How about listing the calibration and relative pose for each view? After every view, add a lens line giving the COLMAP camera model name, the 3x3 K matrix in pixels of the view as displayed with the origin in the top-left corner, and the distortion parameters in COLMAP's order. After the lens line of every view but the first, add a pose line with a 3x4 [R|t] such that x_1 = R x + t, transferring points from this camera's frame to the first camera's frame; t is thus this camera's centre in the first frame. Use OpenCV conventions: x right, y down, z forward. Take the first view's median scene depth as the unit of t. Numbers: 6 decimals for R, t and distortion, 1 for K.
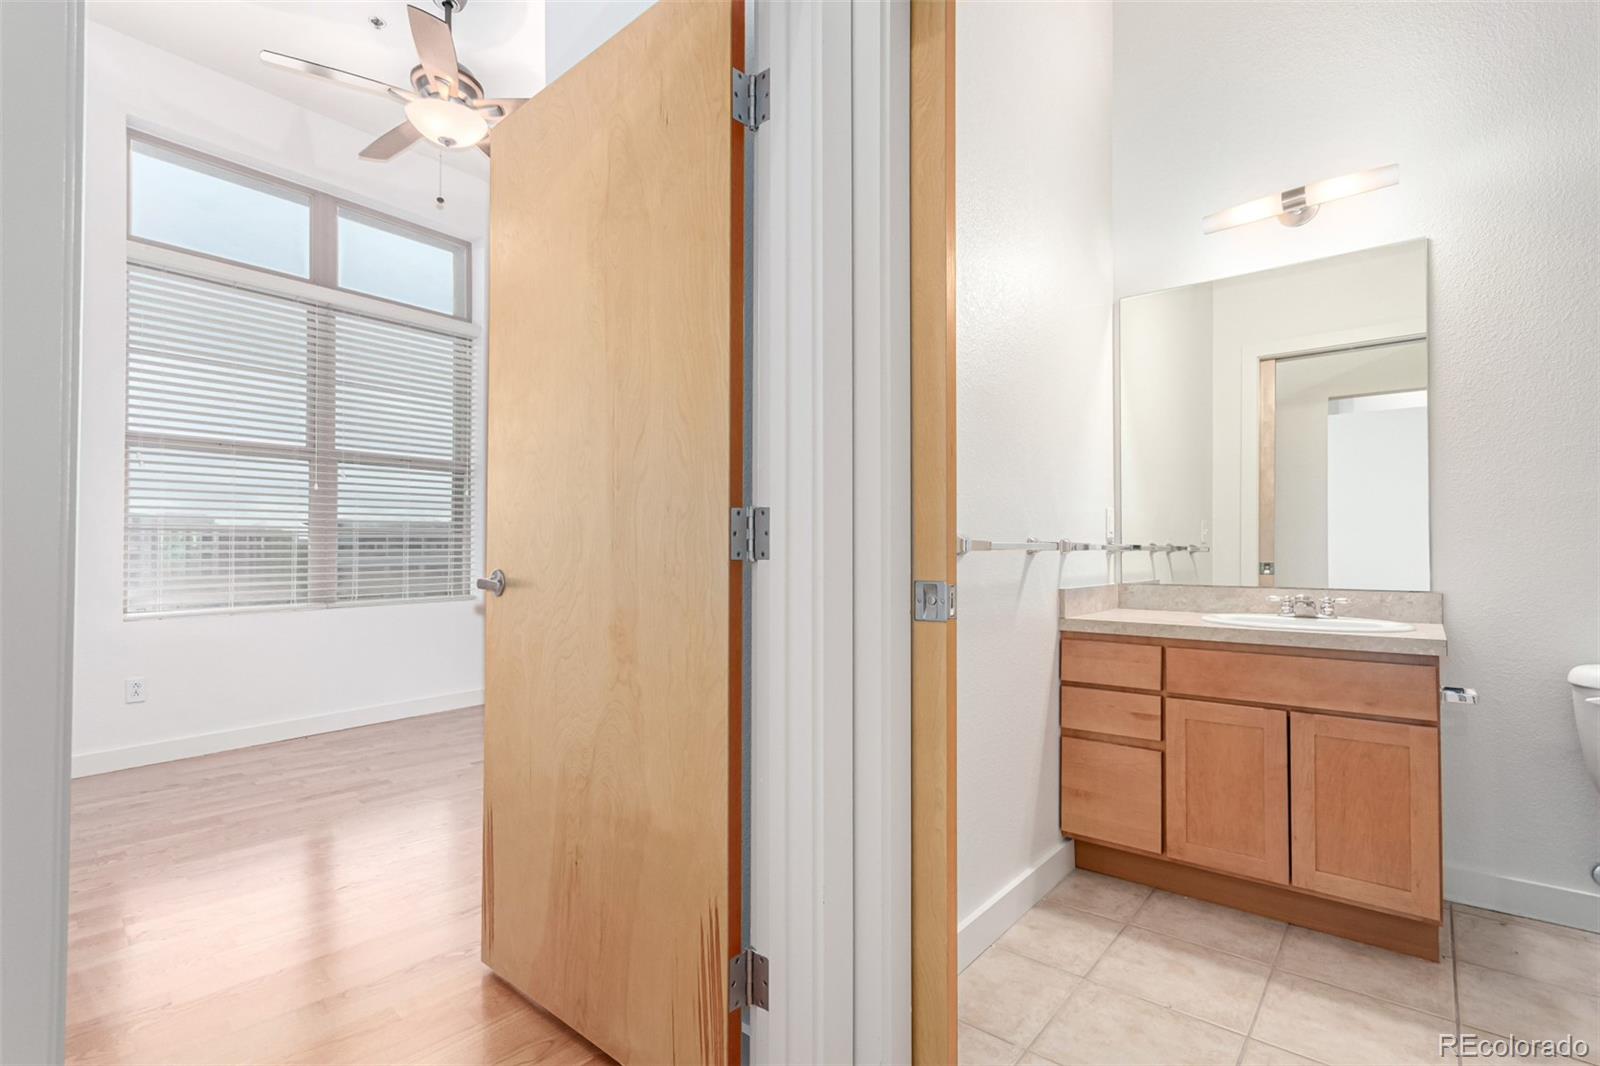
lens RADIAL K [[747.4, 0, 800.1], [0, 747.4, 536.0], [0, 0, 1]] dist [0.000500, 0.001577]
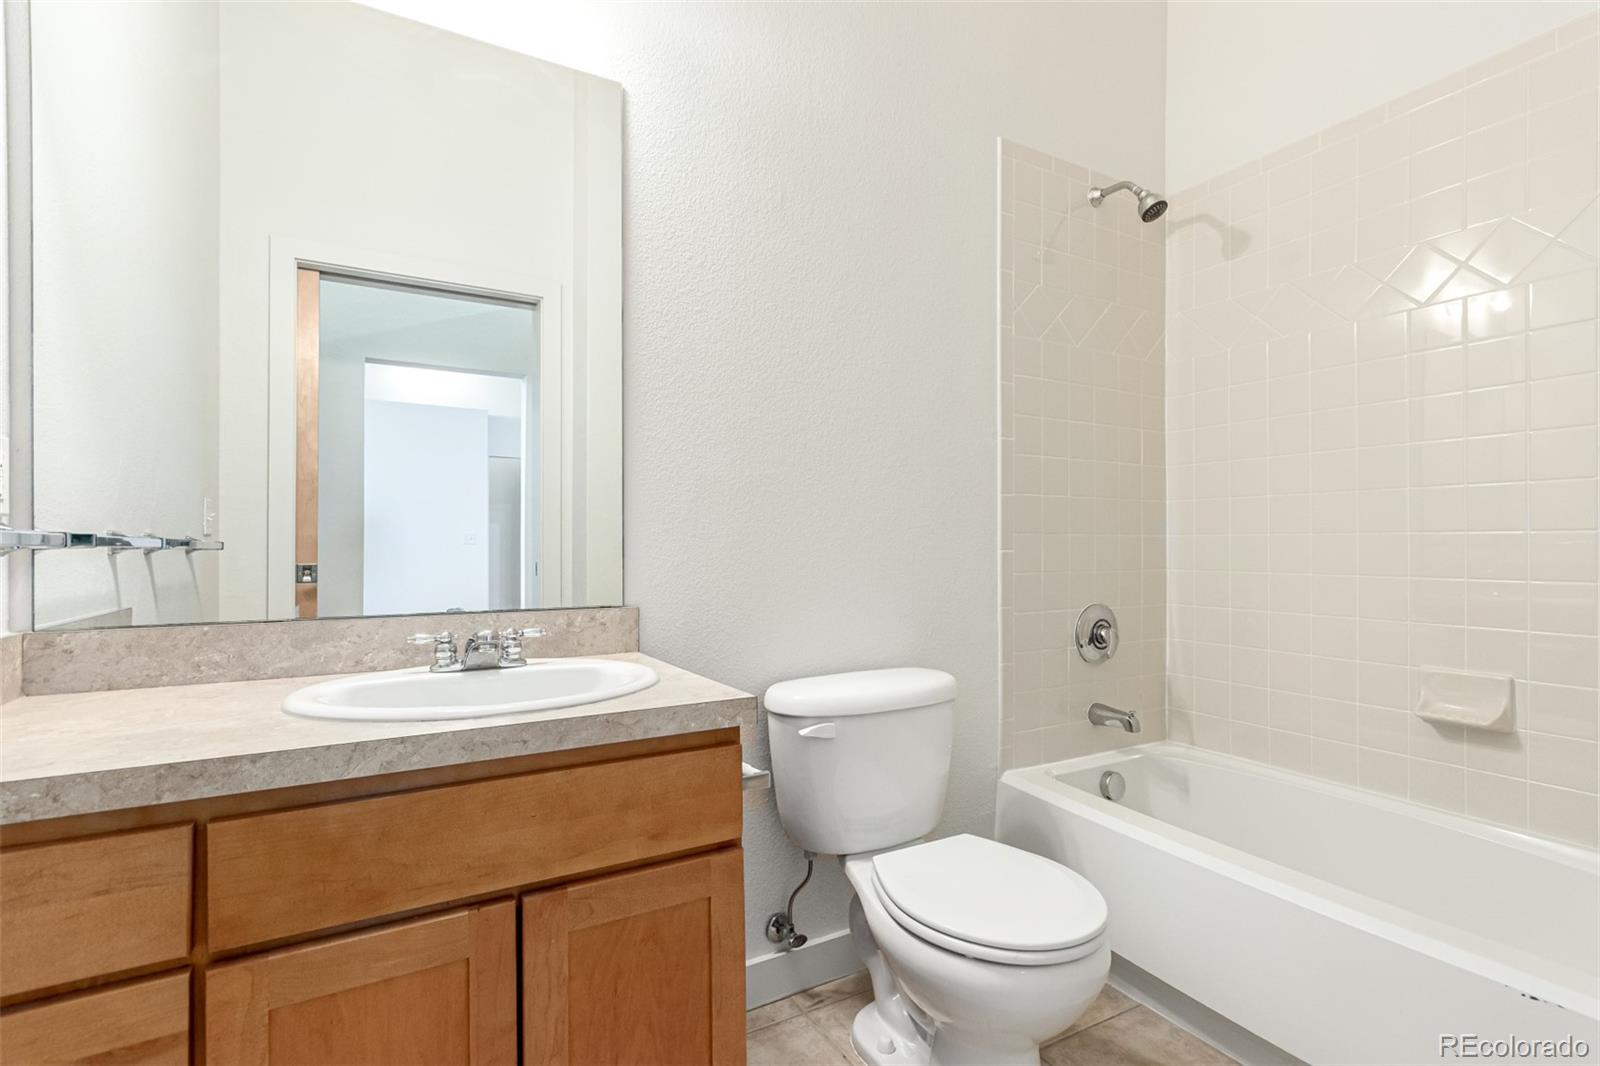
lens RADIAL K [[747.4, 0, 789.2], [0, 747.4, 547.3], [0, 0, 1]] dist [0.000500, 0.001577]
pose [[0.358892, -0.002528, 0.933376, 0.205555], [-0.014428, 0.999862, 0.008256, 0.010334], [-0.933268, -0.016430, 0.358806, 0.489355]]
